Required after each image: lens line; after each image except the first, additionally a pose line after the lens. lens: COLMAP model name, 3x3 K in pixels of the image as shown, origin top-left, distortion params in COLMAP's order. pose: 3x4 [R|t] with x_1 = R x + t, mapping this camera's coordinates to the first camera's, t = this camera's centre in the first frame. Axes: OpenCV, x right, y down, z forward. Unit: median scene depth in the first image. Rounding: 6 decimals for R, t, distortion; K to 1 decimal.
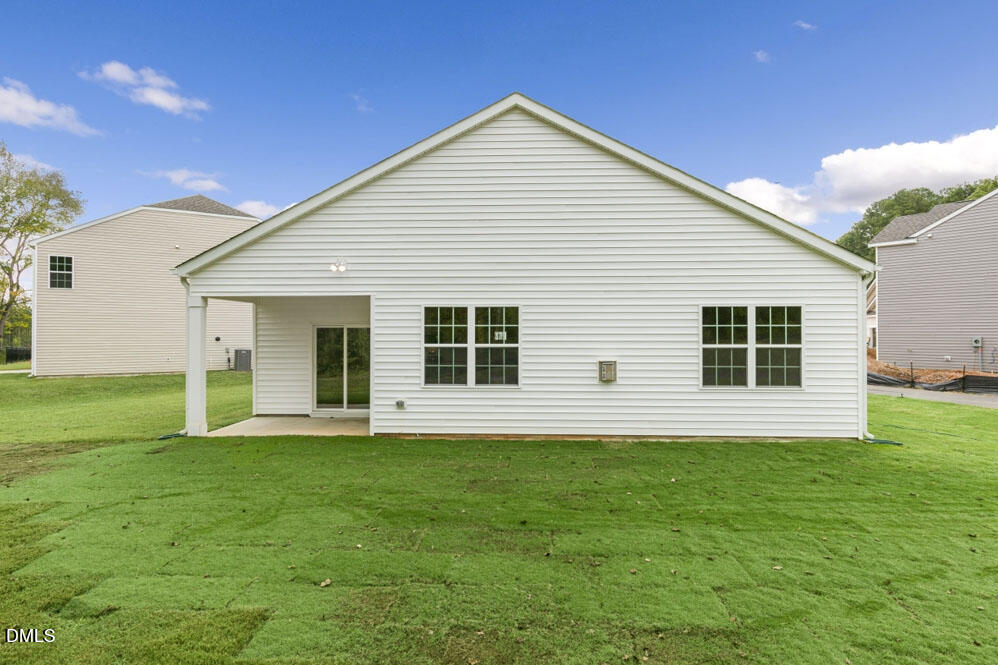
lens RADIAL K [[584.8, 0, 505.9], [0, 584.8, 334.4], [0, 0, 1]] dist [0.014604, 0.001219]
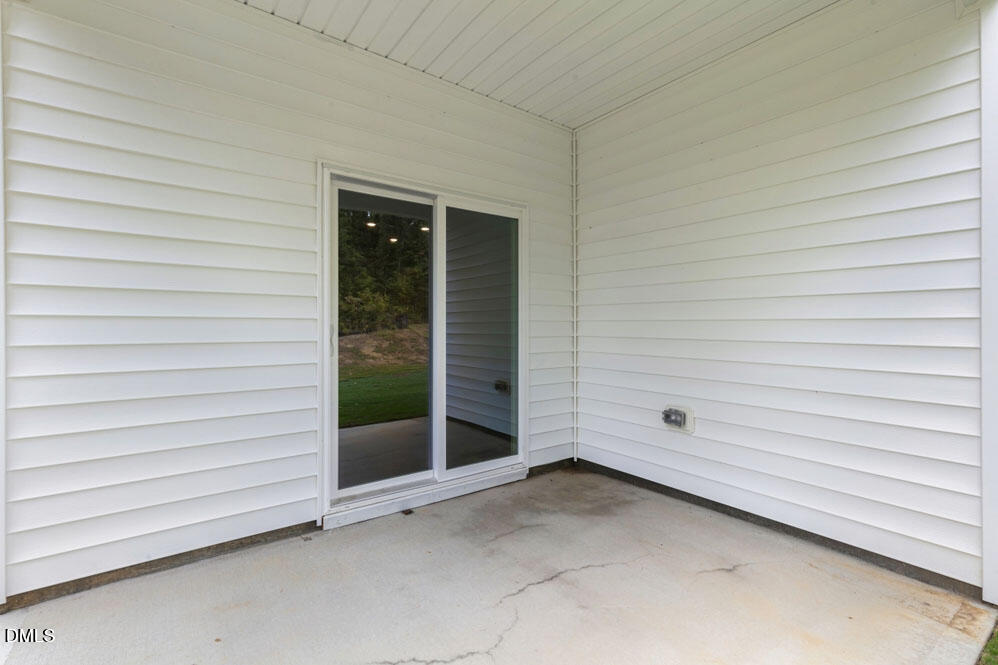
lens RADIAL K [[454.2, 0, 490.8], [0, 454.2, 326.9], [0, 0, 1]] dist [0.012958, -0.000092]
pose [[0.775050, 0.002878, 0.631894, -0.400845], [0.000392, 0.999987, -0.005036, 0.052041], [-0.631900, 0.004150, 0.775039, 0.790562]]
